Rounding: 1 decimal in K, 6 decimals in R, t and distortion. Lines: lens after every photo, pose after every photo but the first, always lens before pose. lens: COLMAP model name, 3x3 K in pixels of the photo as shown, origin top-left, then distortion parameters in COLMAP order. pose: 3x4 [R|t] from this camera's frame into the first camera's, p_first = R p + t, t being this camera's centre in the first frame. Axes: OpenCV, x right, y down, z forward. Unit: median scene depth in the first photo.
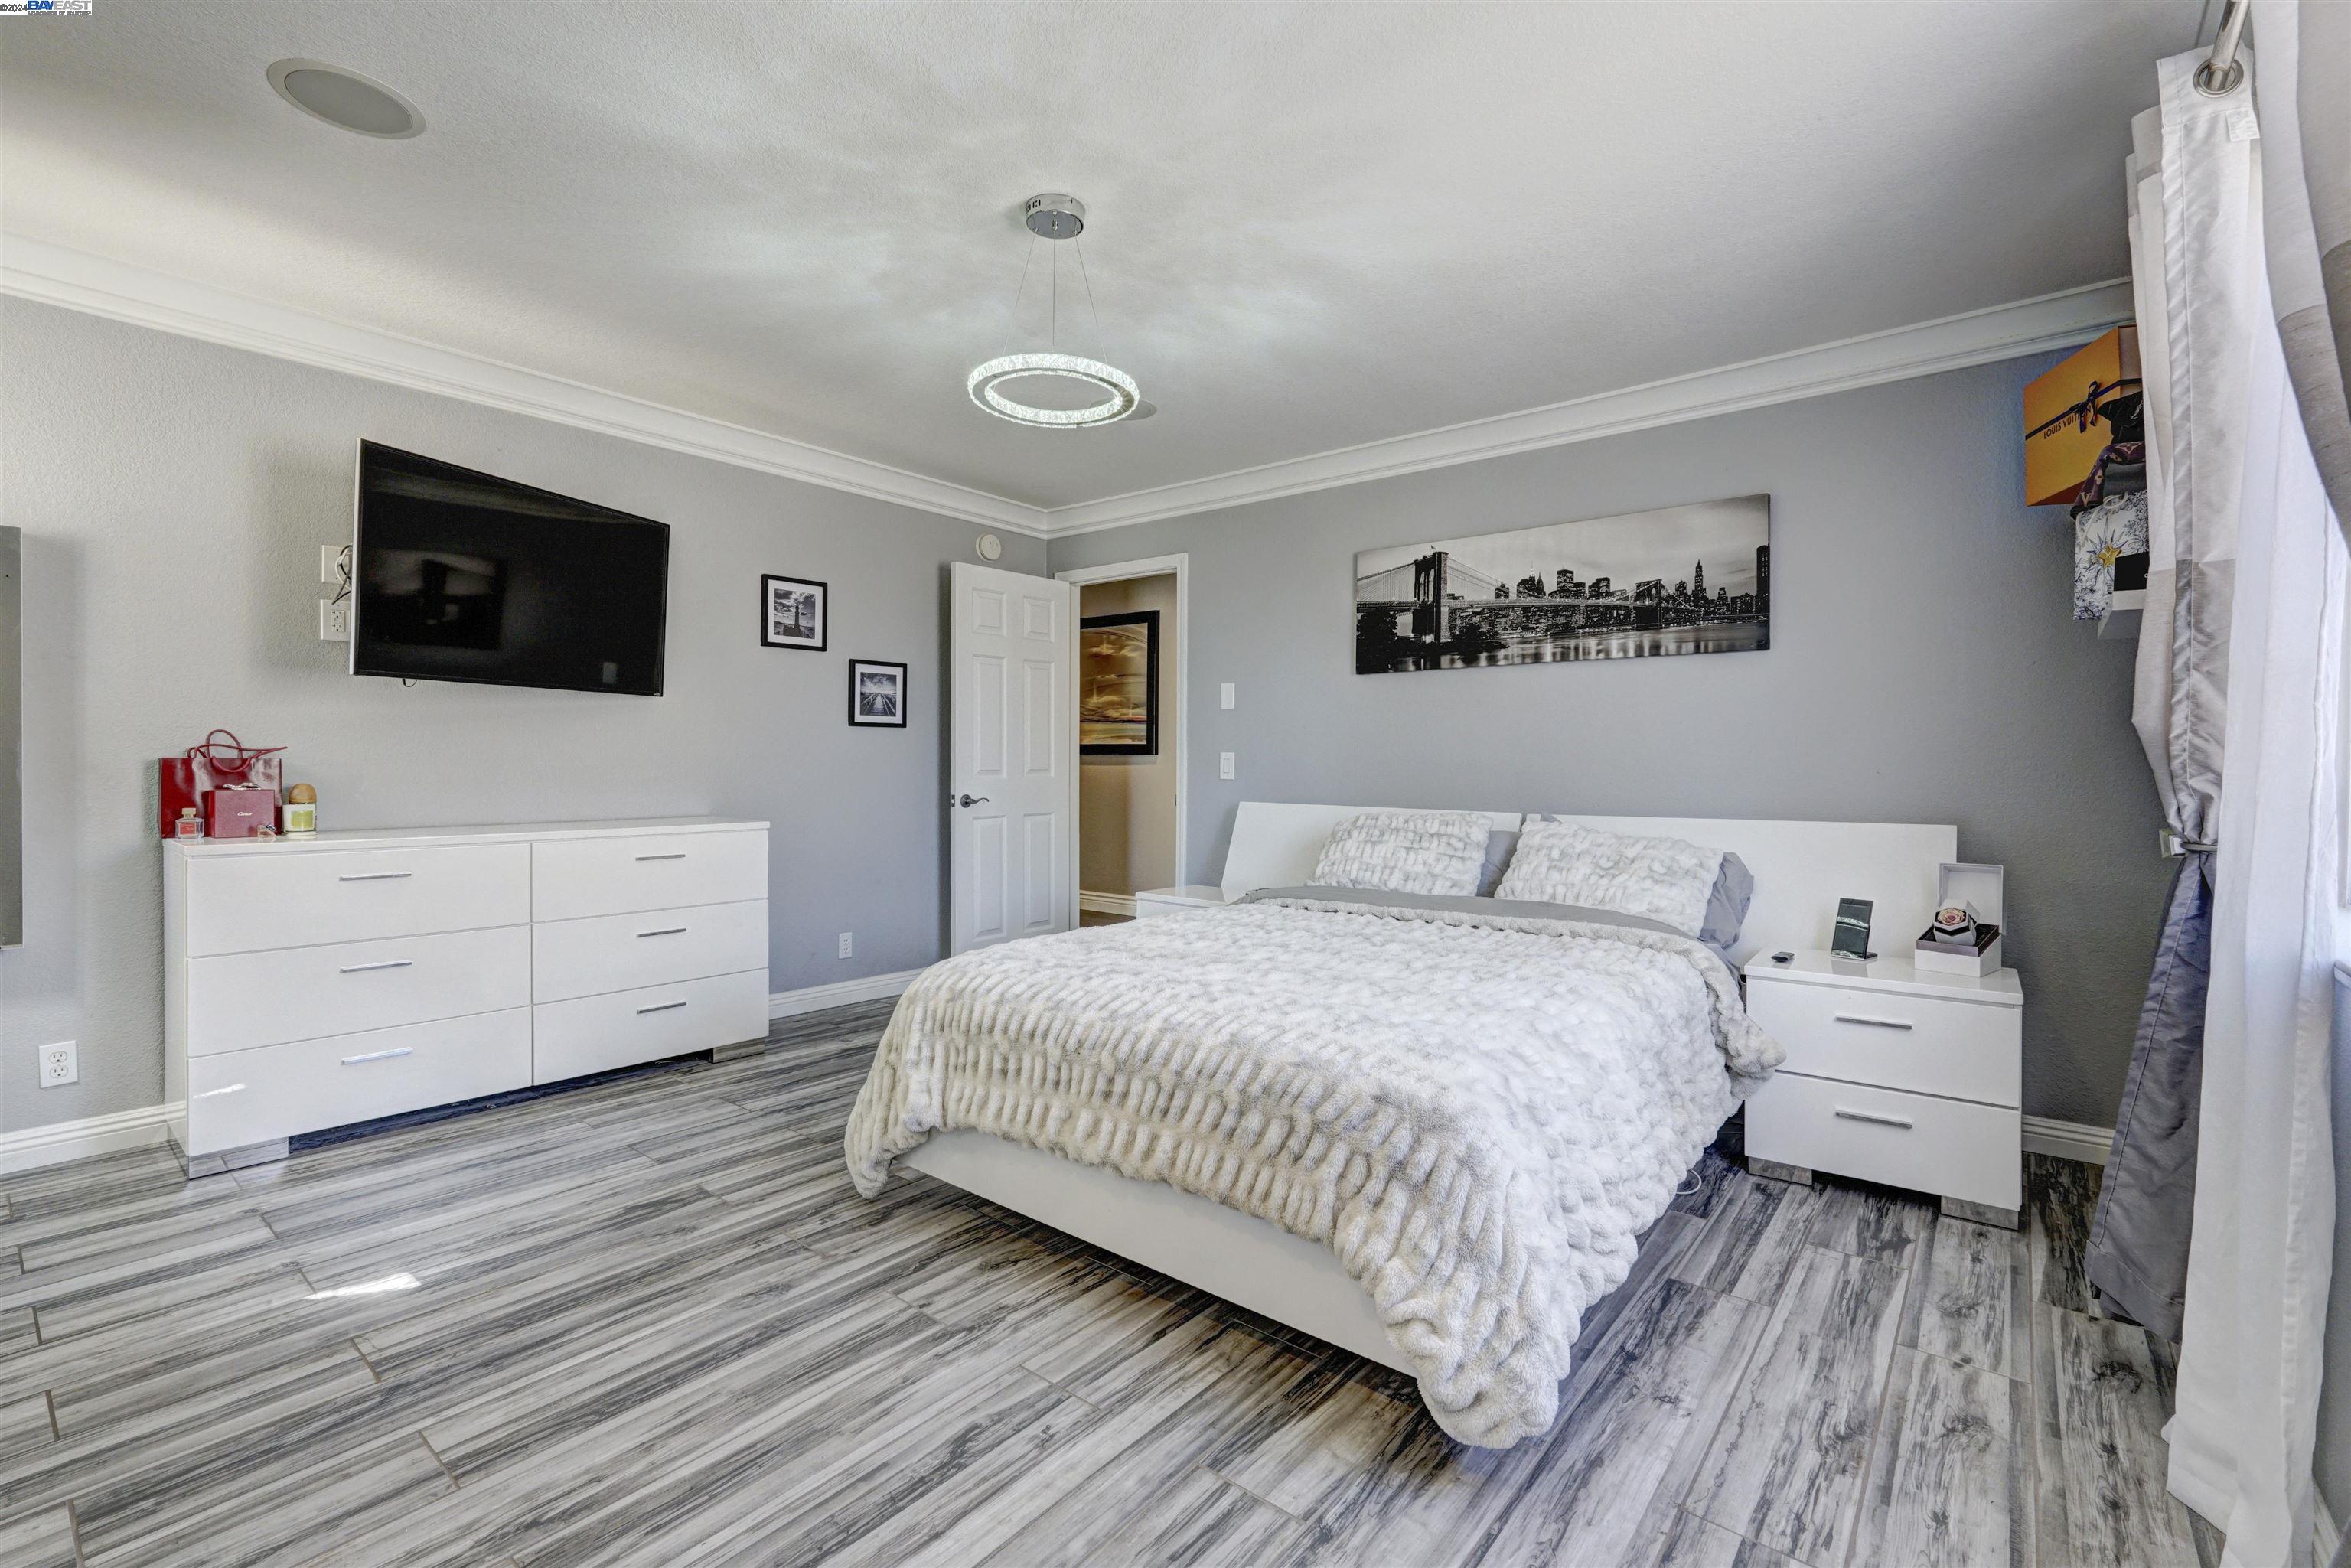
lens RADIAL K [[1055.6, 0, 1158.2], [0, 1055.6, 778.6], [0, 0, 1]] dist [-0.015164, 0.006320]
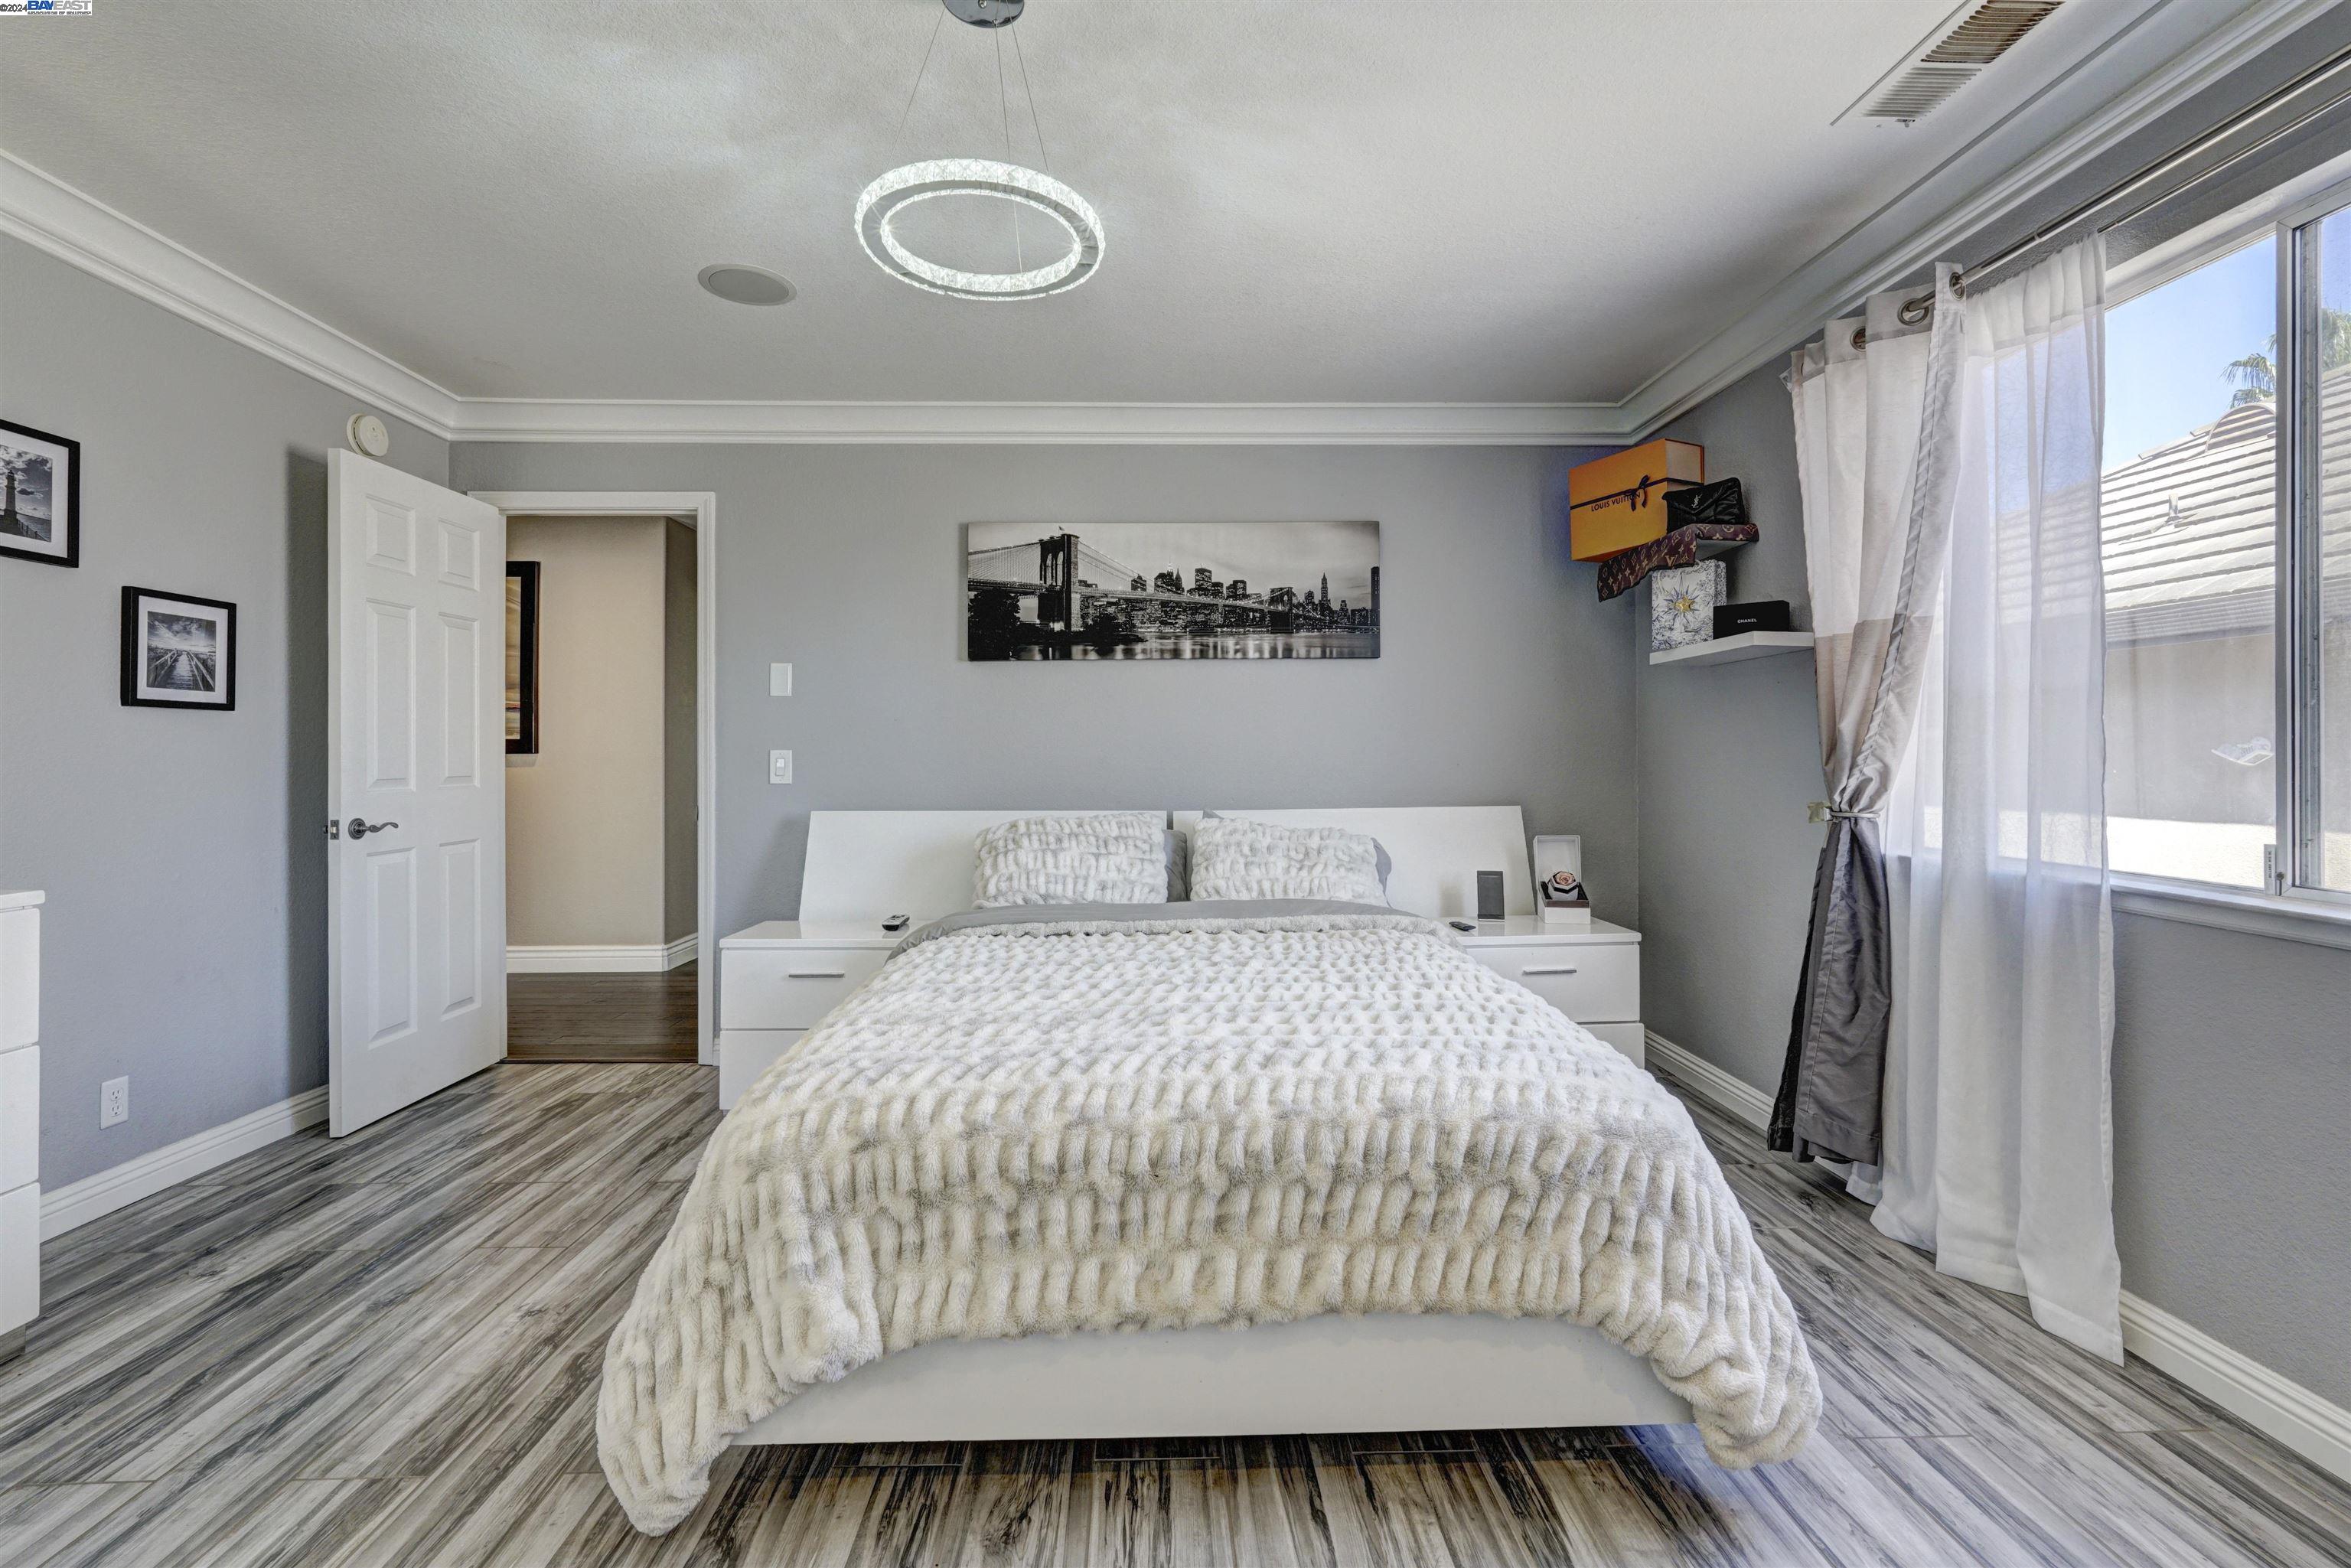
lens RADIAL K [[1055.6, 0, 1201.1], [0, 1055.6, 753.7], [0, 0, 1]] dist [-0.015164, 0.006320]
pose [[0.739893, -0.006592, 0.672692, -0.331980], [0.019427, 0.999744, -0.011571, -0.009531], [-0.672444, 0.021629, 0.739832, 0.282276]]
